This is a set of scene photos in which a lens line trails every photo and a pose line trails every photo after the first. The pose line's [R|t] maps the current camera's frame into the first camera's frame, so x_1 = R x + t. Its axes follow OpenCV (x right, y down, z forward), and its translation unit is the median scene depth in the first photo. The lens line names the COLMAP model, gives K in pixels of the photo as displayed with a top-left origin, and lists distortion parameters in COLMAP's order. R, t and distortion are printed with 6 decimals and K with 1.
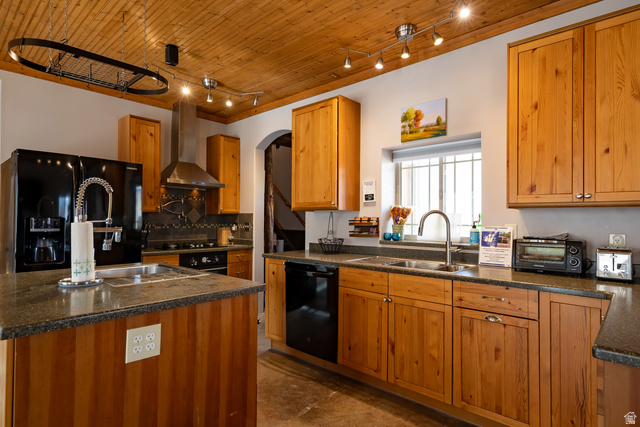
lens RADIAL K [[350.8, 0, 319.2], [0, 350.8, 217.0], [0, 0, 1]] dist [0.011908, -0.001006]
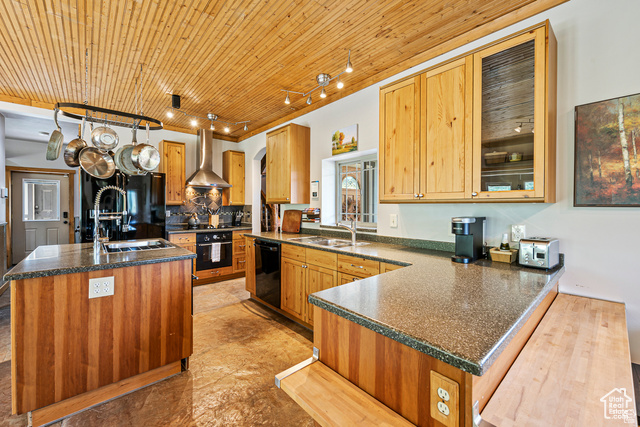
lens RADIAL K [[261.9, 0, 321.4], [0, 261.9, 210.2], [0, 0, 1]] dist [-0.003298, -0.001048]
pose [[0.994431, 0.000153, -0.105392, 0.344665], [0.002005, 0.999791, 0.020369, -0.016880], [0.105373, -0.020467, 0.994222, -0.061122]]
